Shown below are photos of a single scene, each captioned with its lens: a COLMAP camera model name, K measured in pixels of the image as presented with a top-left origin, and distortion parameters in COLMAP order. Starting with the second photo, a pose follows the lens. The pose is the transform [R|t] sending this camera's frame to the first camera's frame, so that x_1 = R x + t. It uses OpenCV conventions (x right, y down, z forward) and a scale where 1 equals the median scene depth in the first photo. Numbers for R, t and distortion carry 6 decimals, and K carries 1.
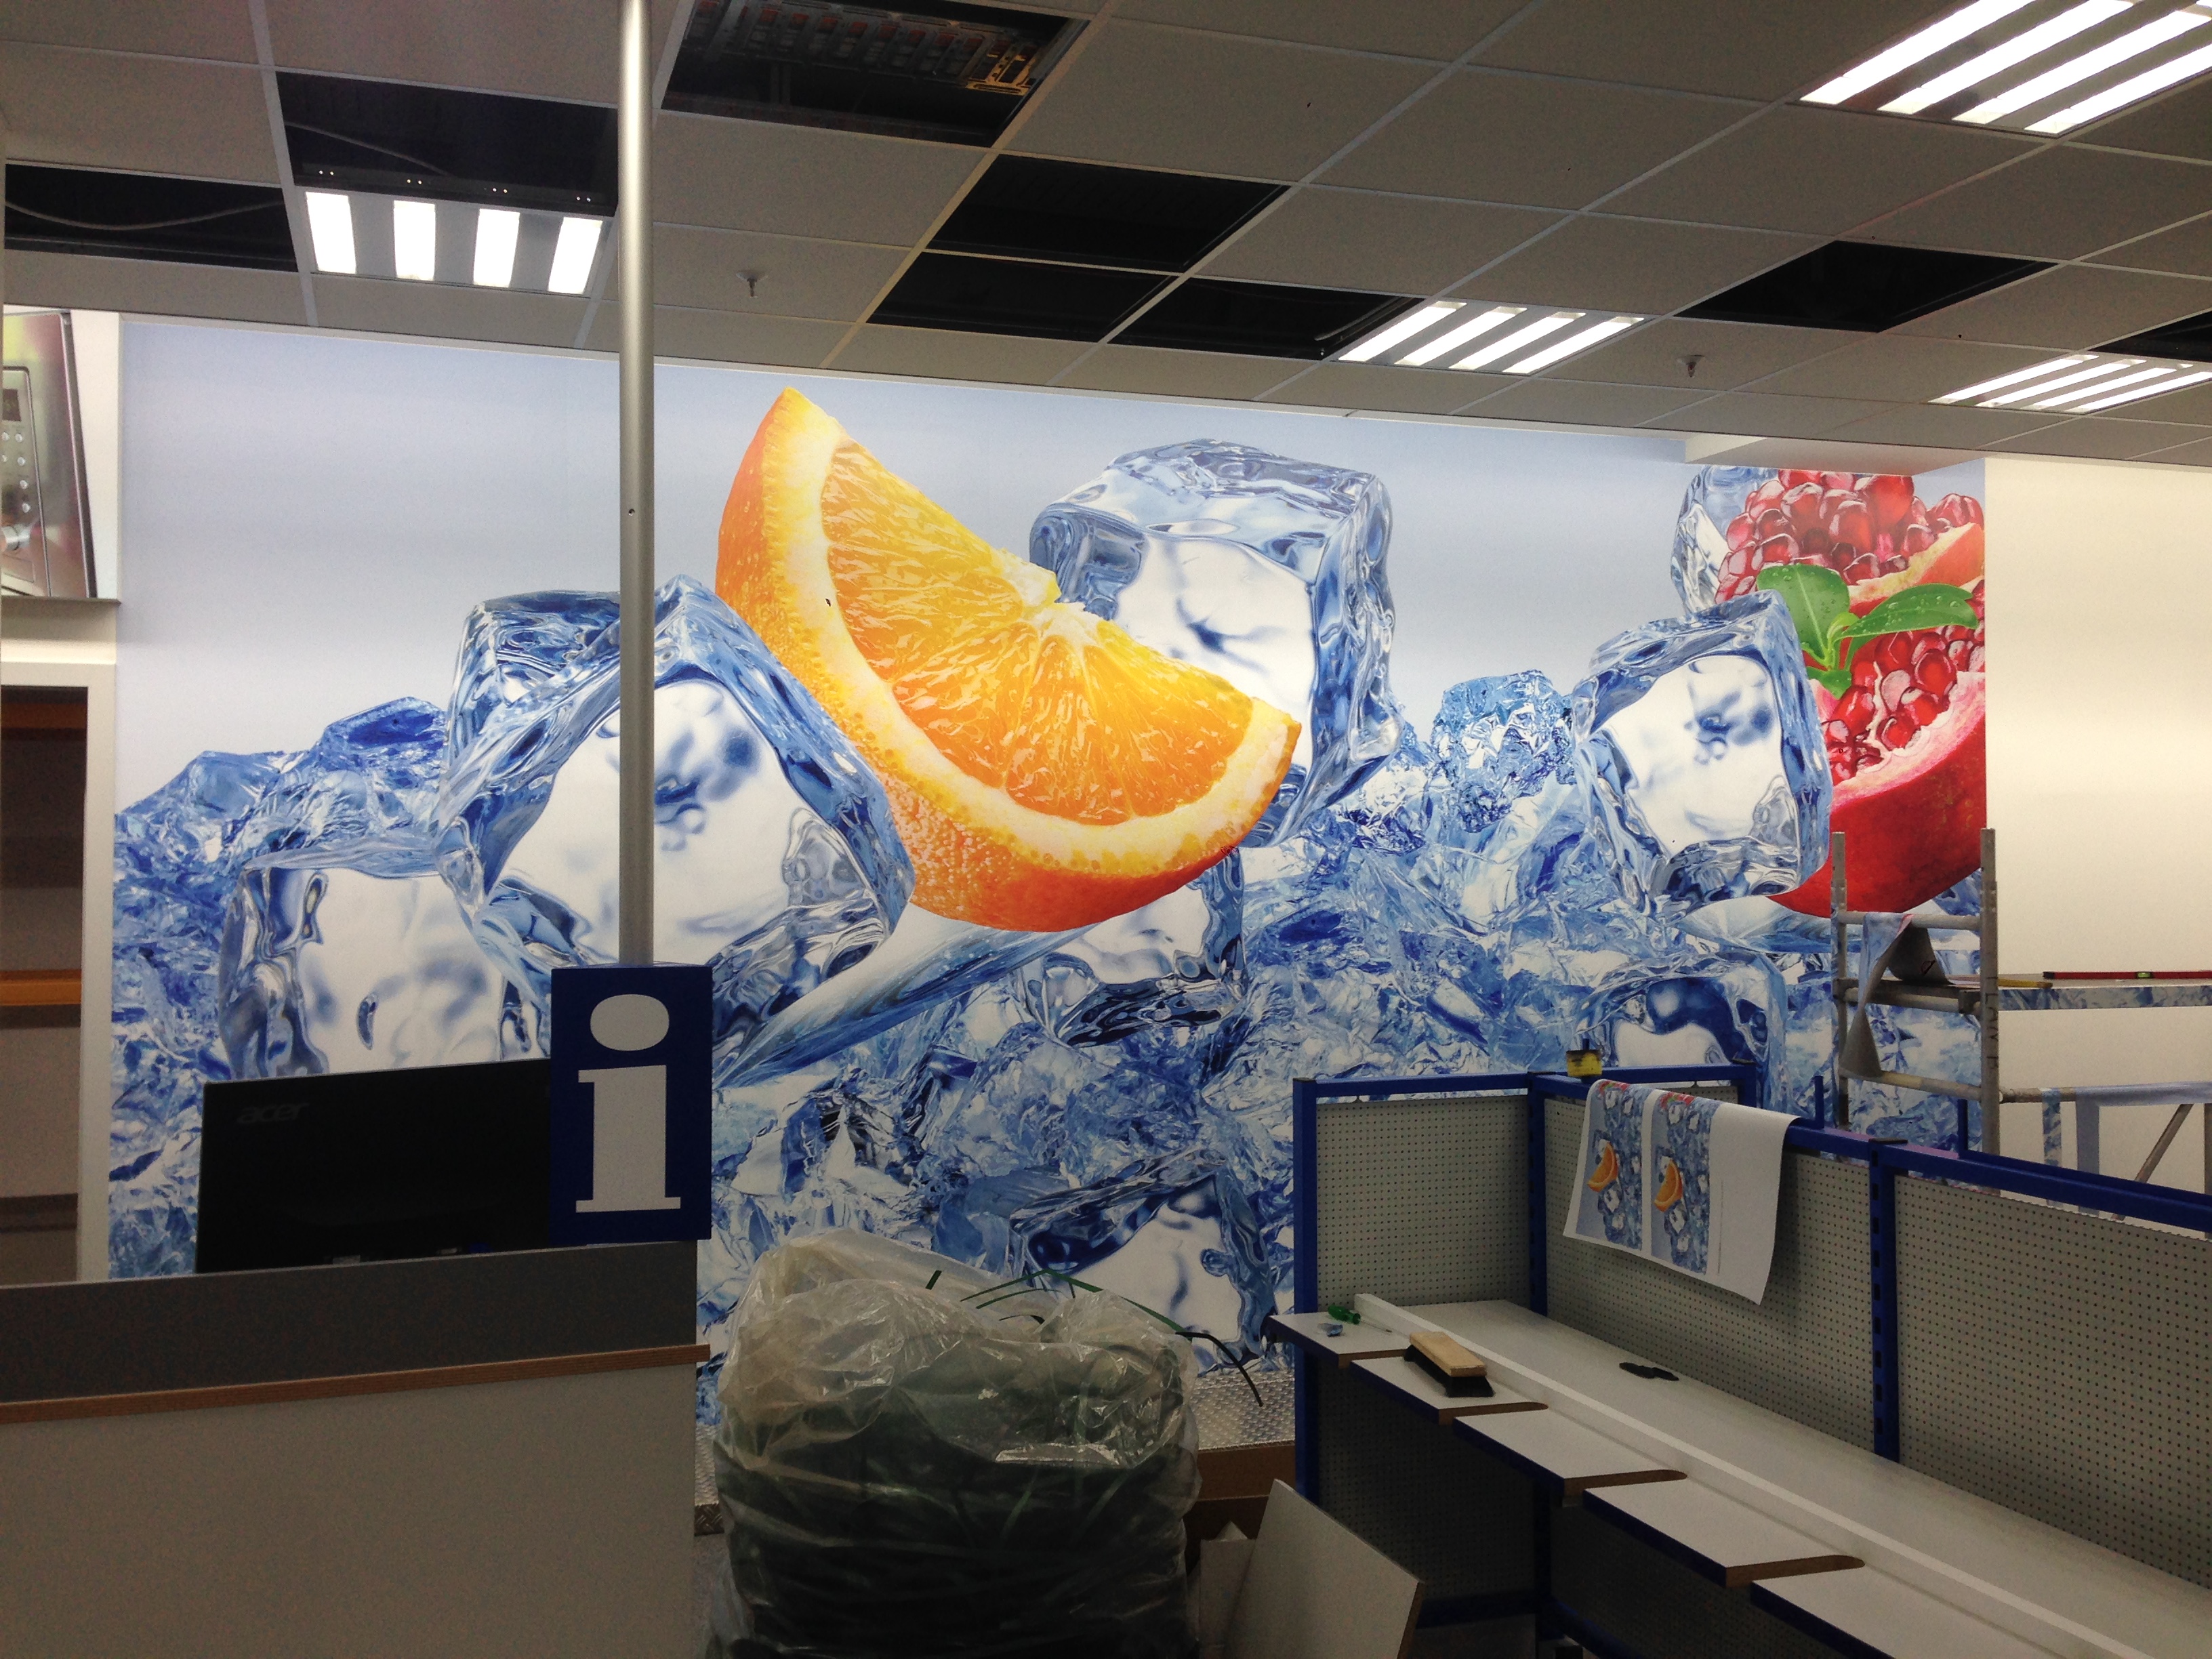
lens RADIAL K [[2042.1, 0, 1098.3], [0, 2042.1, 822.0], [0, 0, 1]] dist [0.093789, -0.088931]
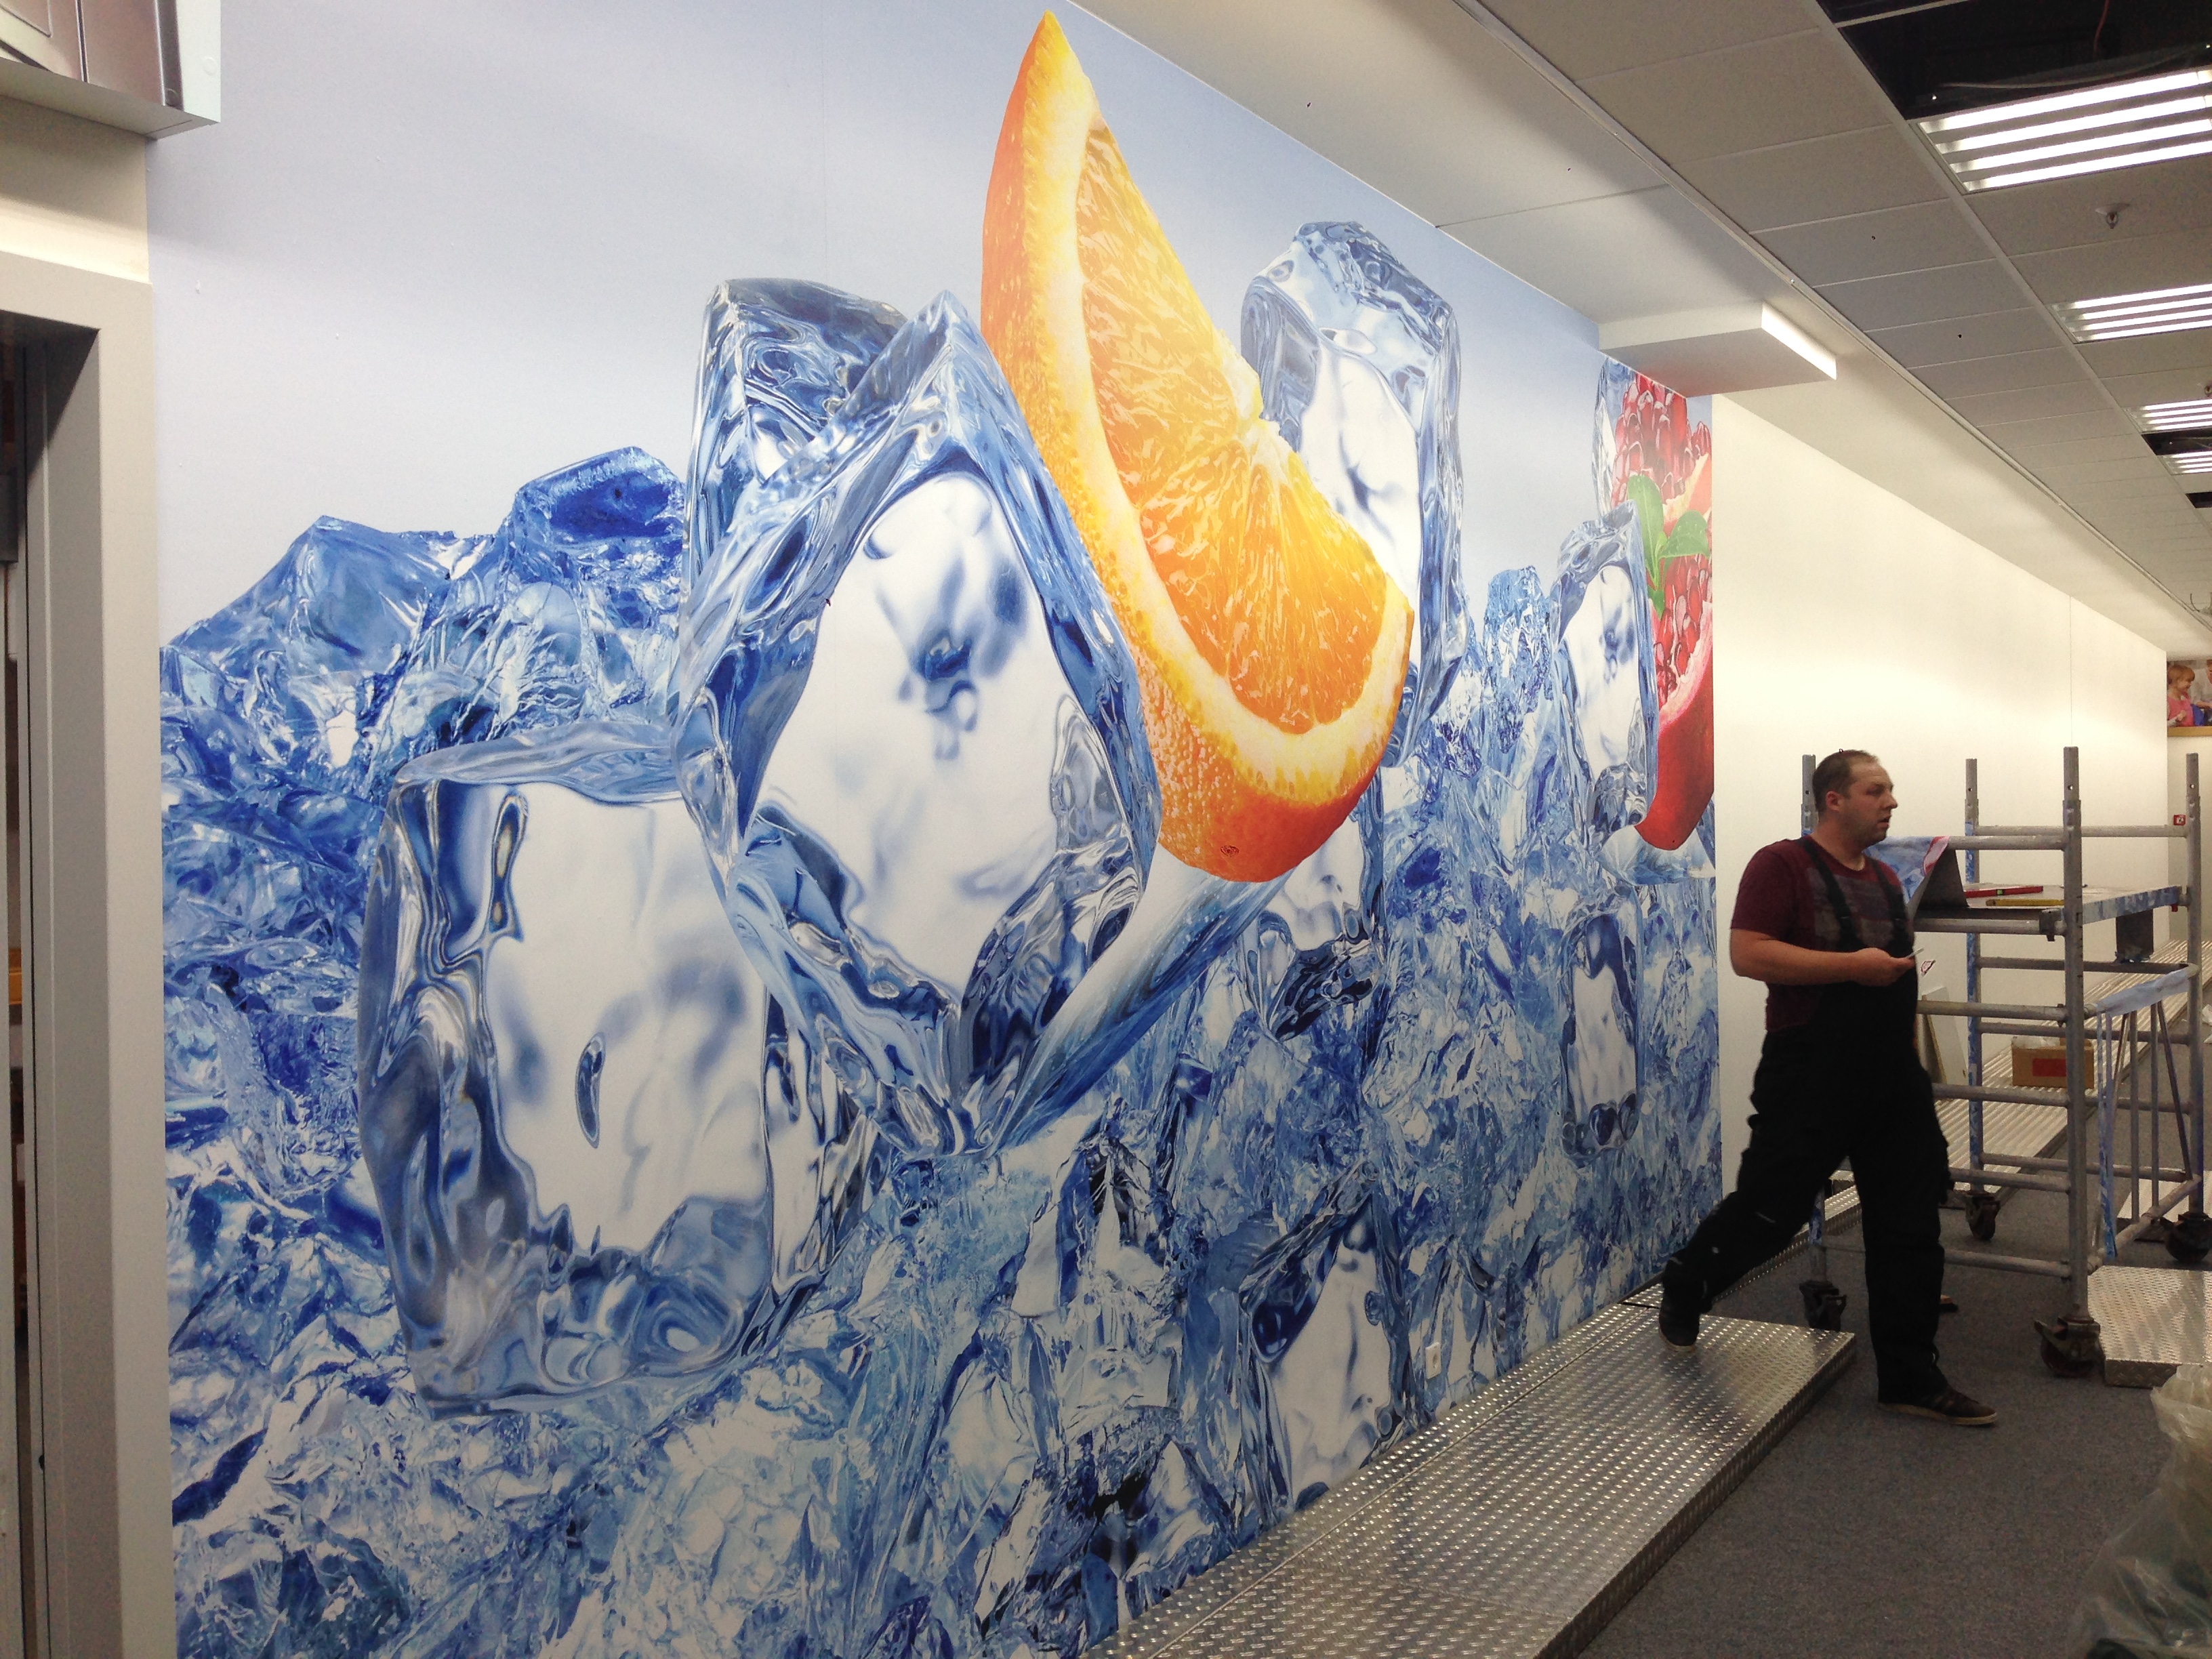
lens RADIAL K [[2042.1, 0, 1156.0], [0, 2042.1, 829.2], [0, 0, 1]] dist [0.093789, -0.088931]
pose [[0.769521, -0.013201, 0.638486, -0.519207], [-0.000112, 0.999784, 0.020806, 0.021034], [-0.638622, -0.016082, 0.769352, 0.488615]]
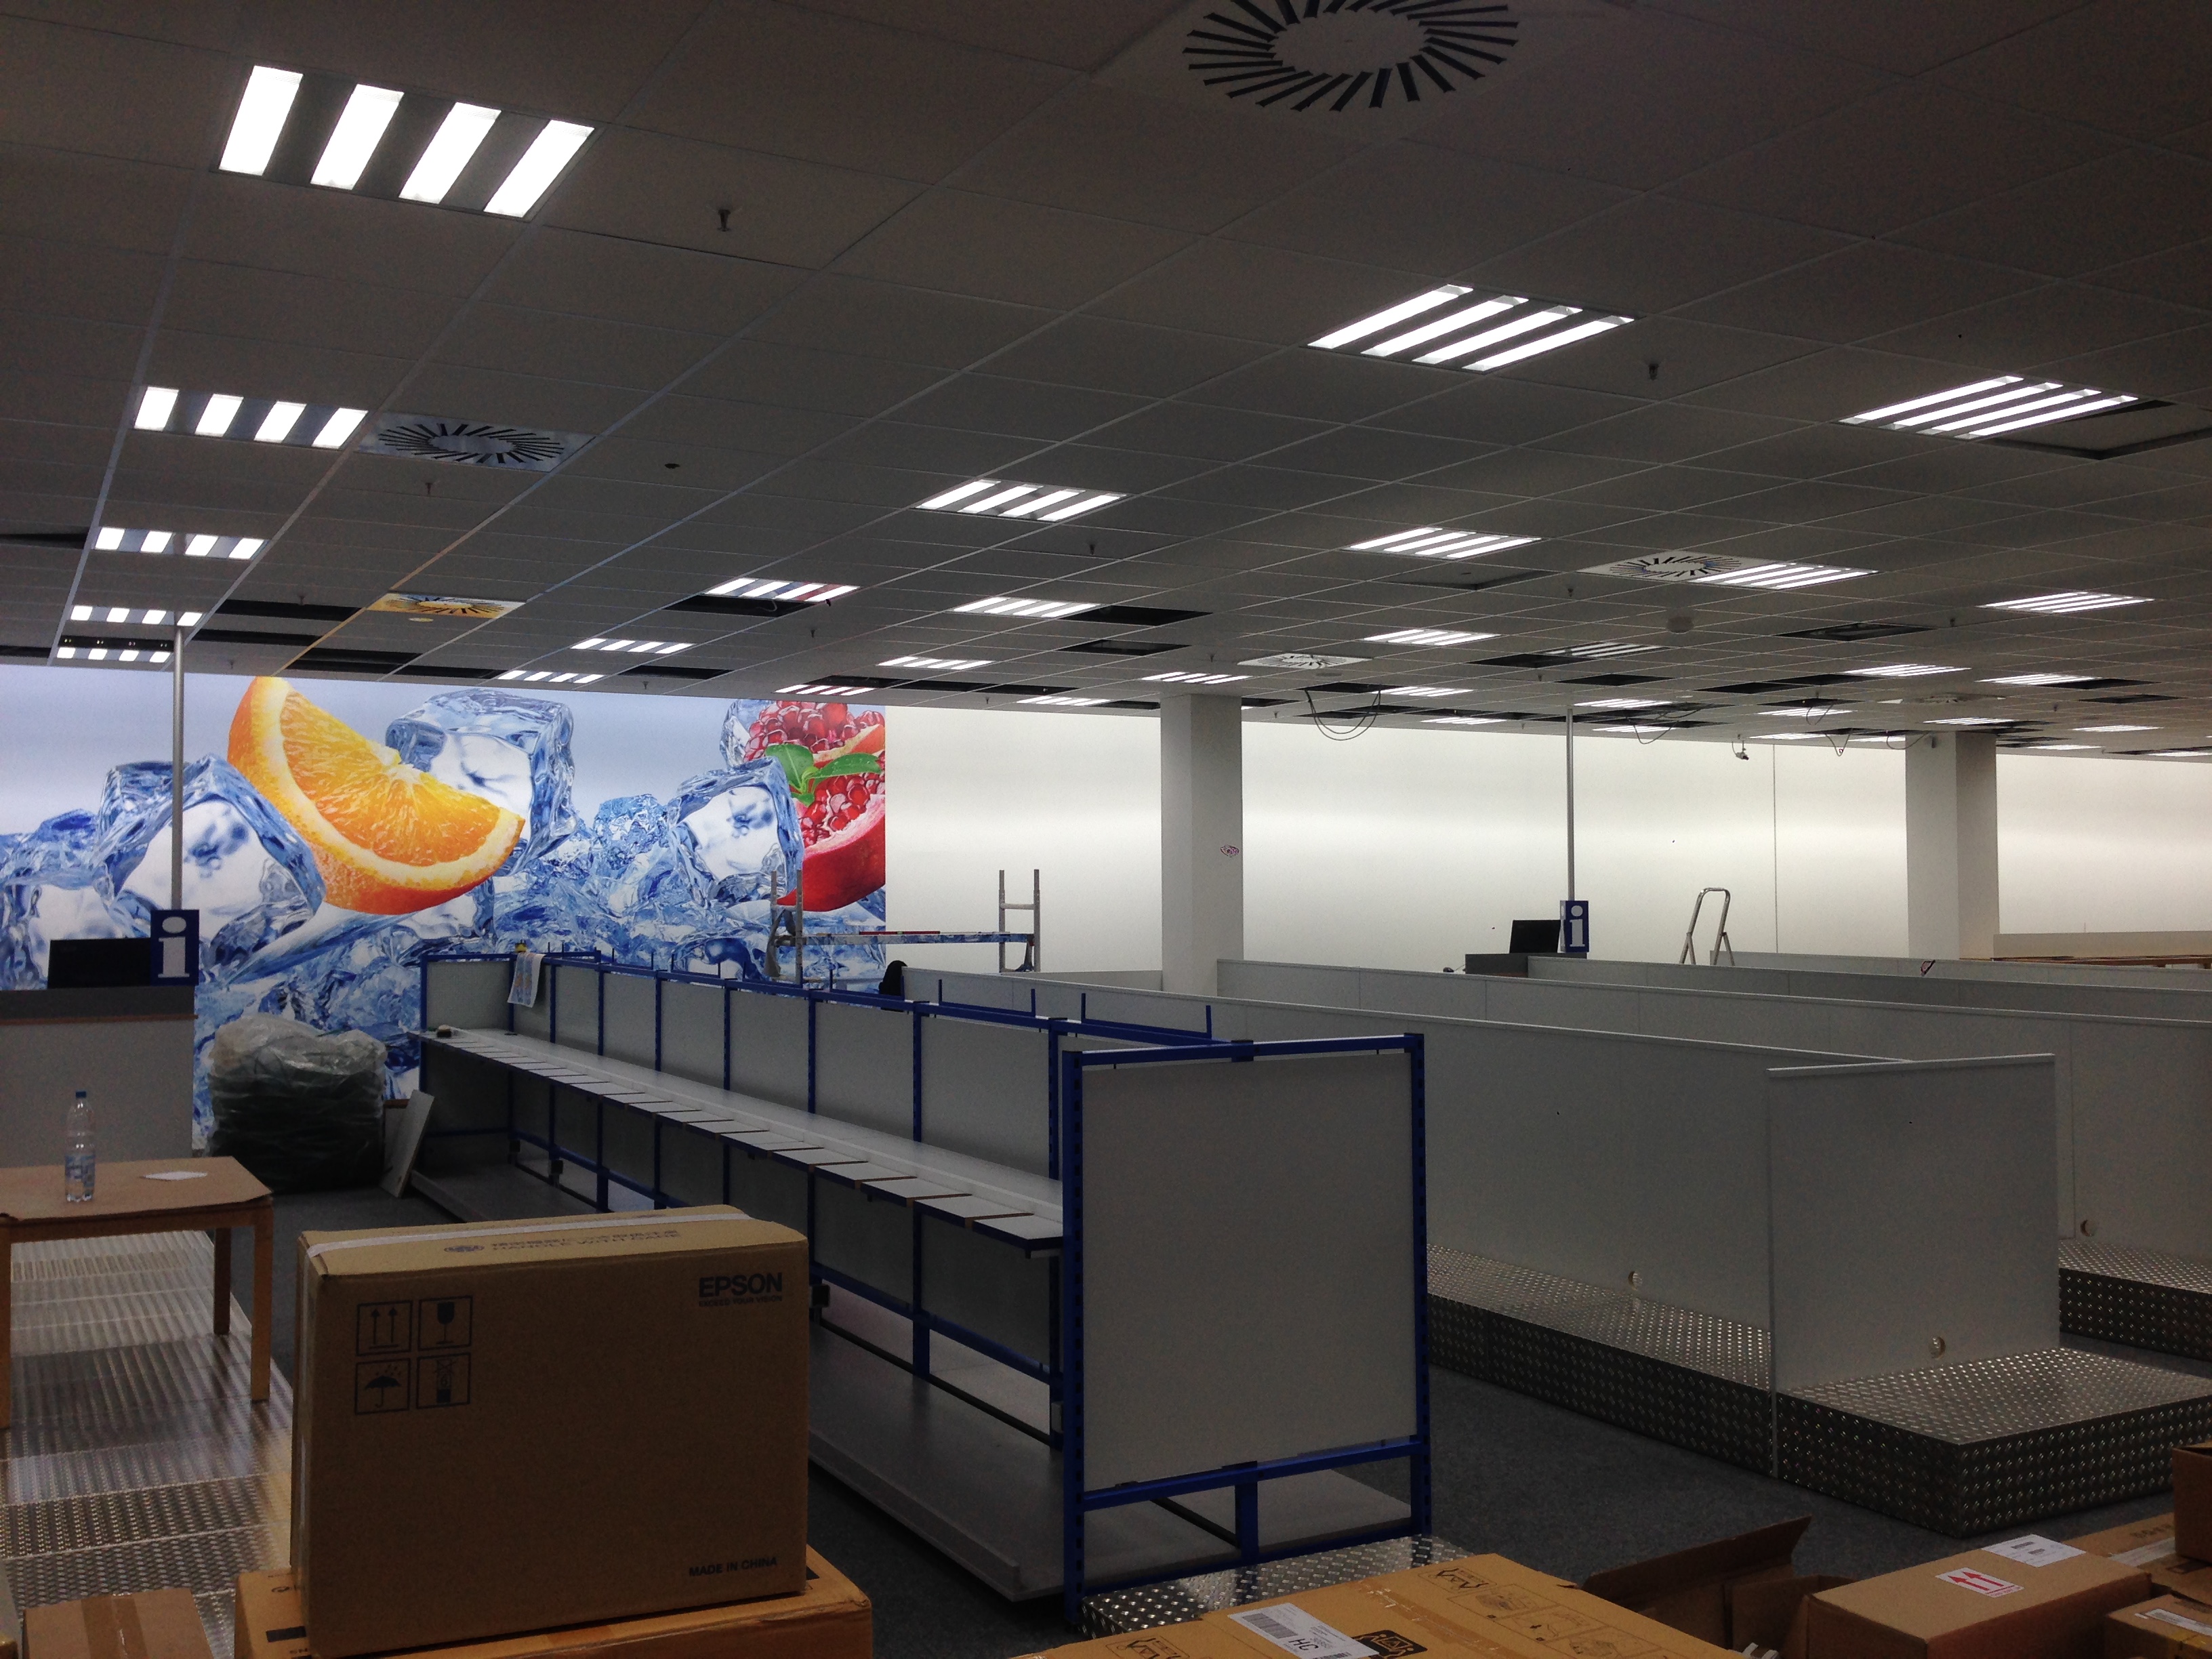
lens RADIAL K [[2042.1, 0, 1119.0], [0, 2042.1, 843.8], [0, 0, 1]] dist [0.093789, -0.088931]
pose [[0.982916, 0.004934, 0.183988, 0.339512], [-0.003833, 0.999973, -0.006341, -0.011631], [-0.184015, 0.005527, 0.982908, -1.341291]]
